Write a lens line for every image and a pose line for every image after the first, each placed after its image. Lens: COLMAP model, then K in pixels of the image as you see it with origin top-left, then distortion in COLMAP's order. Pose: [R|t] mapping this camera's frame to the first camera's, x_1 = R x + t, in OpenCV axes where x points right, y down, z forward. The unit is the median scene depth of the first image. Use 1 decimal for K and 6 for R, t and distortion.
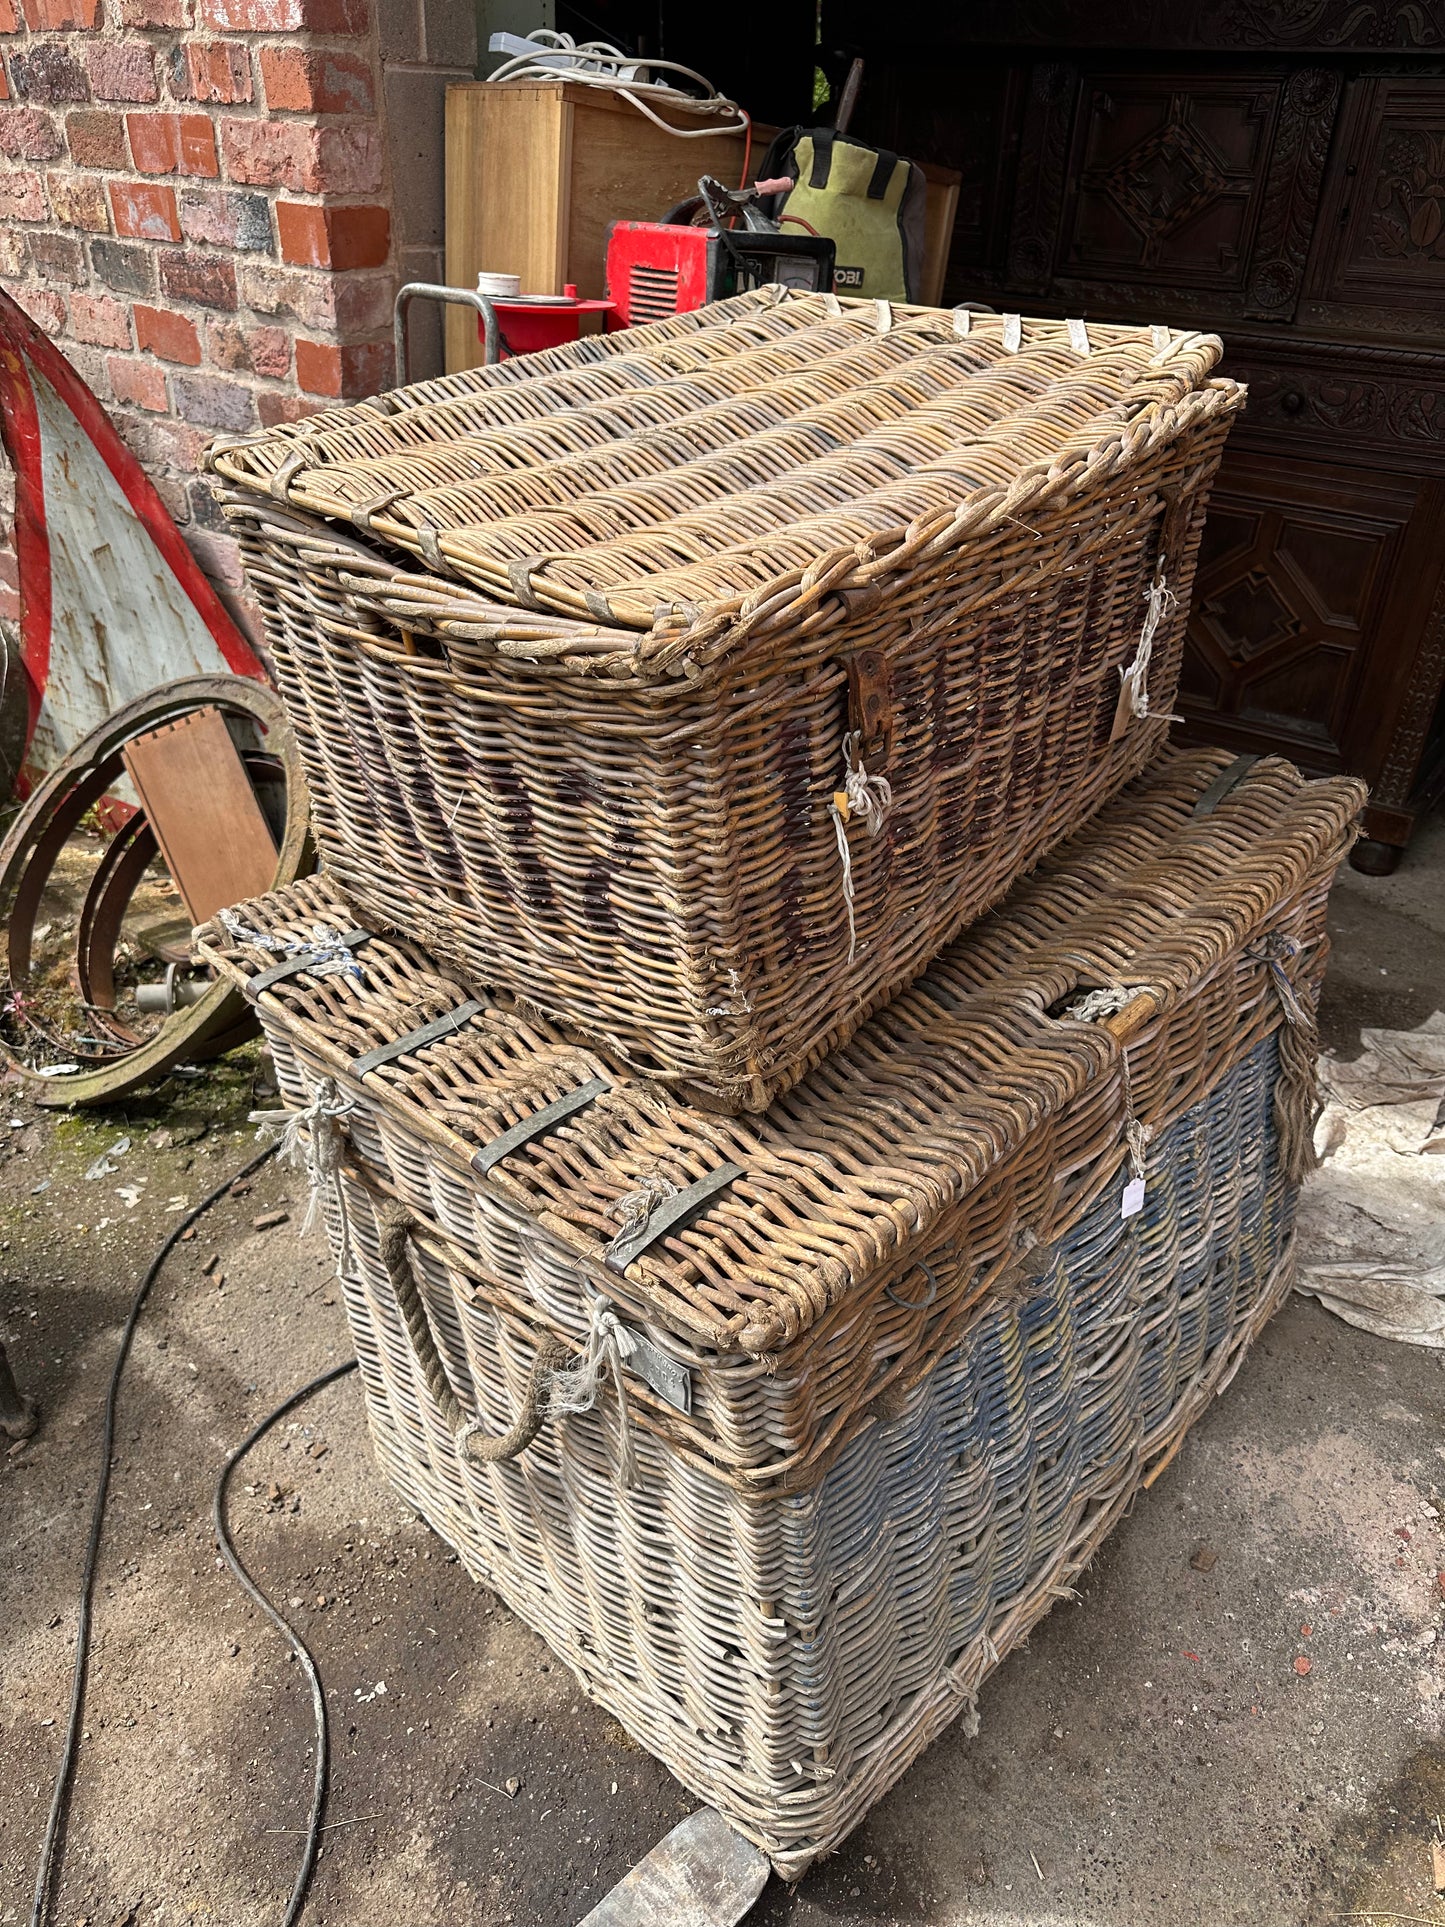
lens RADIAL K [[1379.0, 0, 732.8], [0, 1379.0, 972.4], [0, 0, 1]] dist [0.022069, -0.027701]
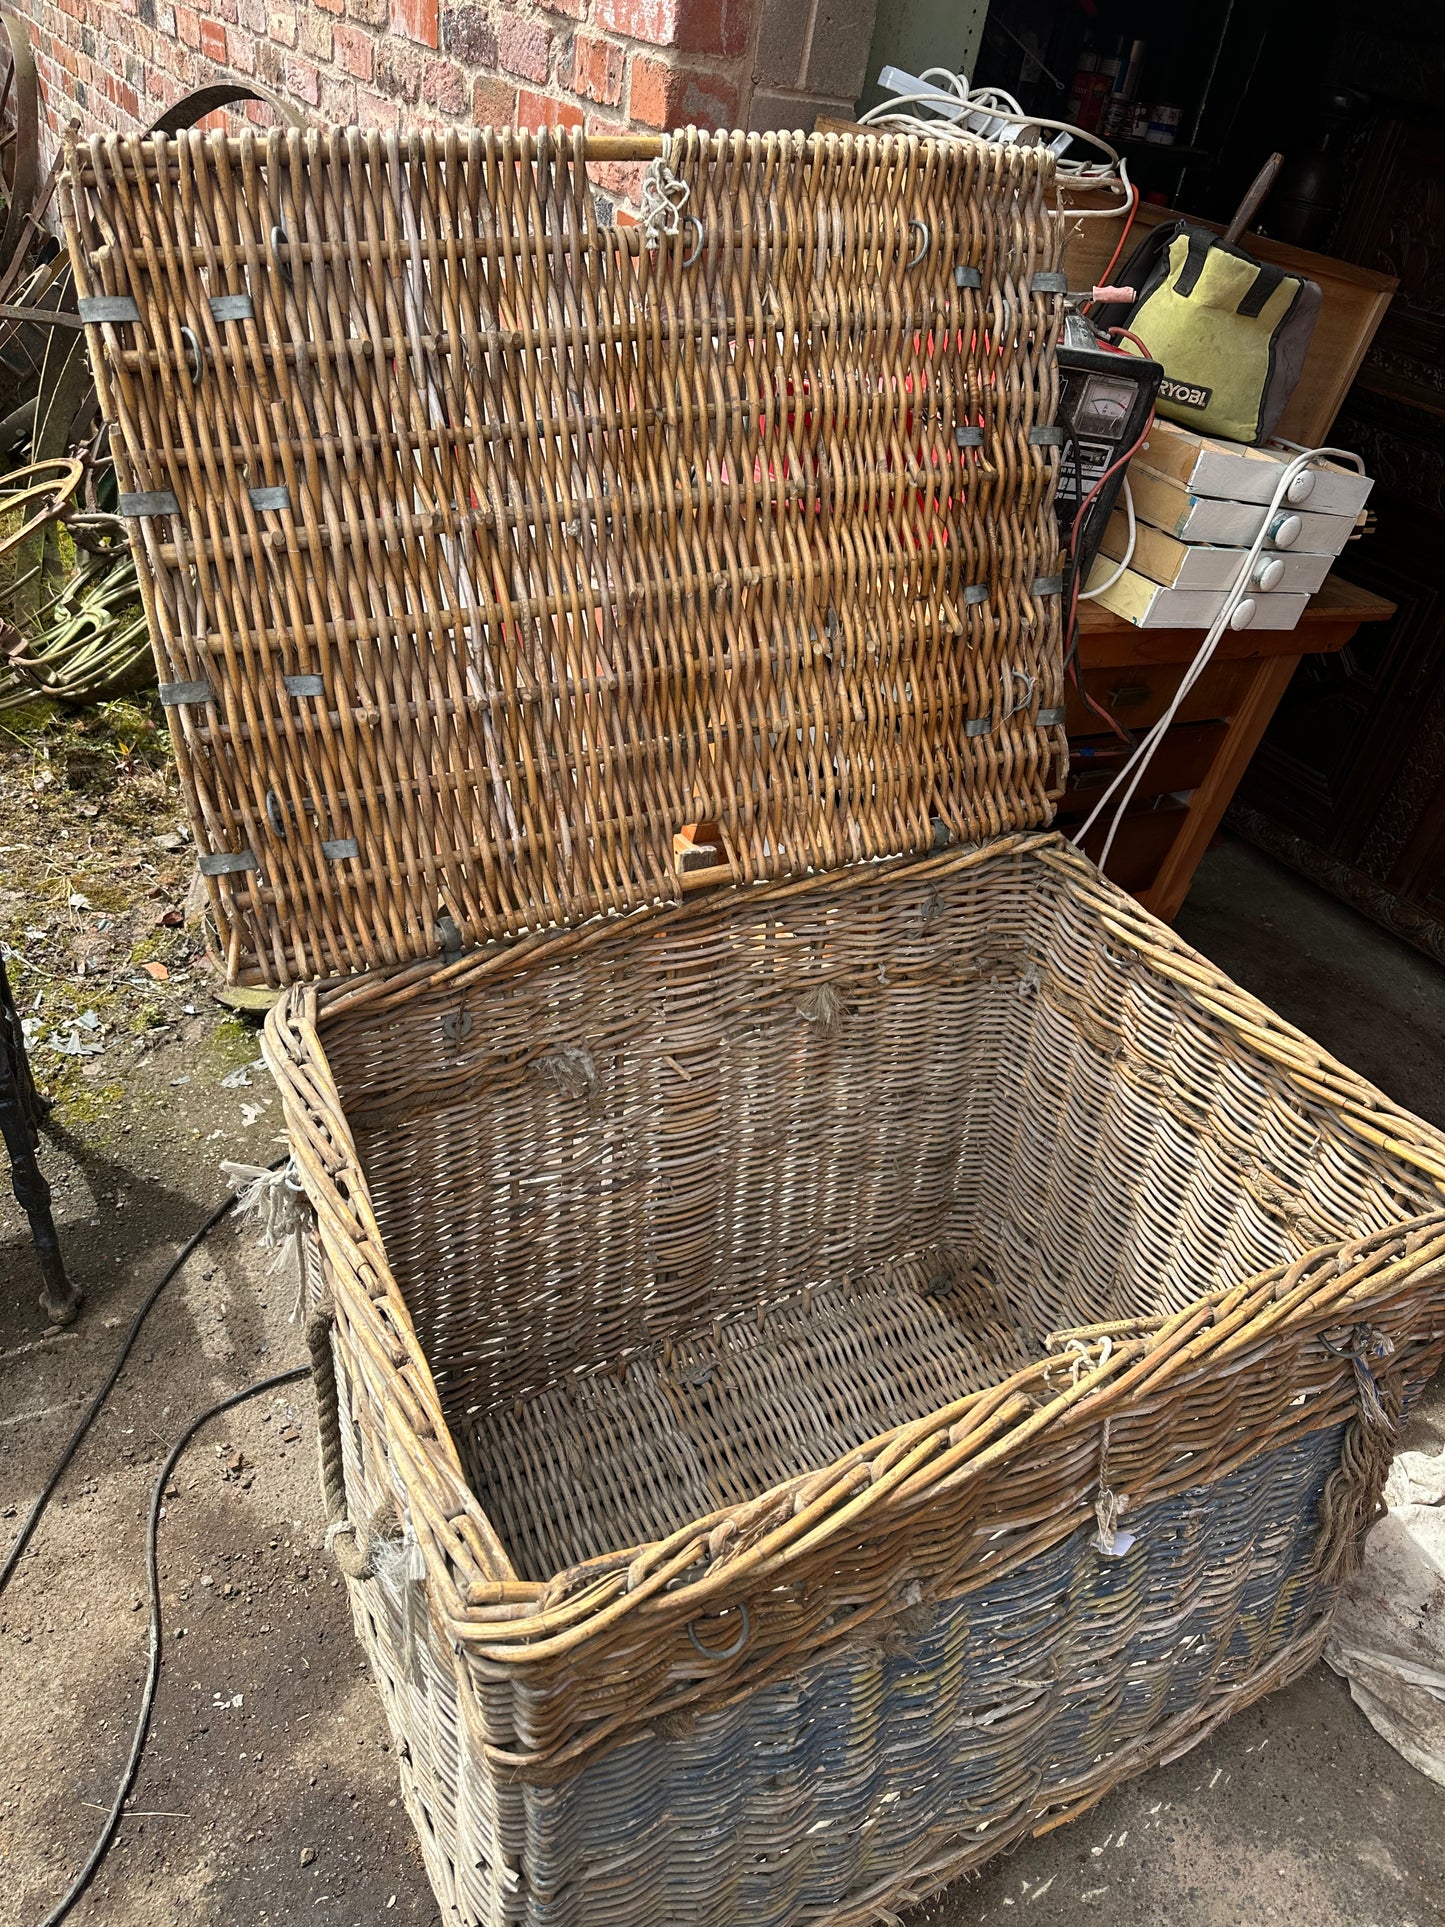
lens RADIAL K [[1379.0, 0, 723.2], [0, 1379.0, 962.3], [0, 0, 1]] dist [0.022069, -0.027701]
pose [[0.929578, 0.290549, -0.226860, 0.136775], [-0.281336, 0.956853, 0.072682, -0.163361], [0.238189, -0.003740, 0.971212, 0.074223]]
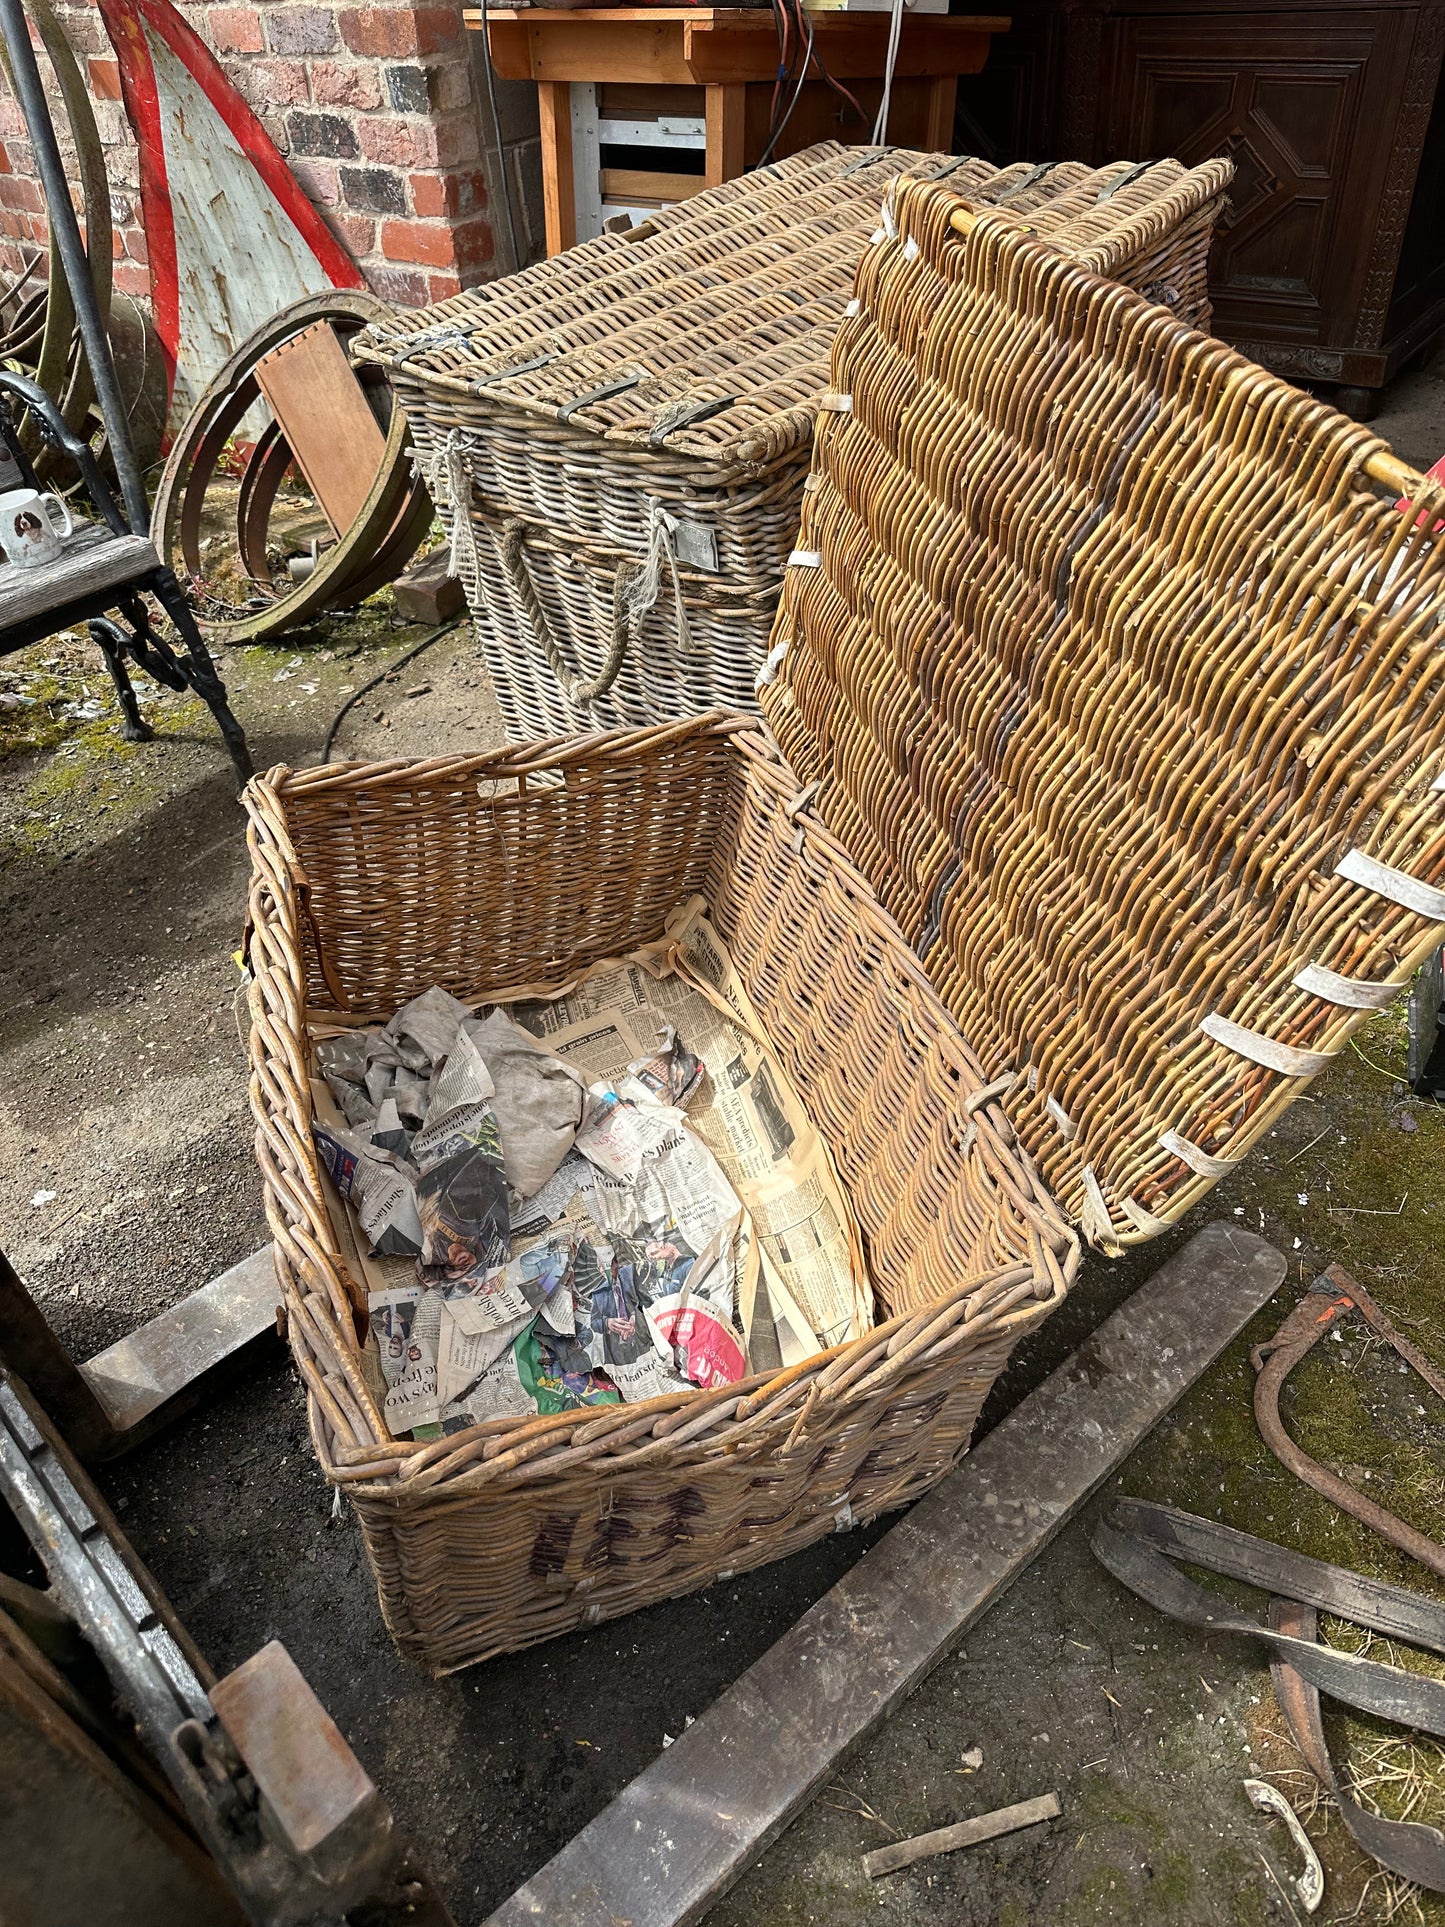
lens RADIAL K [[1379.0, 0, 715.0], [0, 1379.0, 967.9], [0, 0, 1]] dist [0.022069, -0.027701]
pose [[0.994312, -0.064479, -0.084771, 0.042148], [0.074476, 0.989903, 0.120605, 0.367904], [0.076138, -0.126232, 0.989074, -0.351885]]
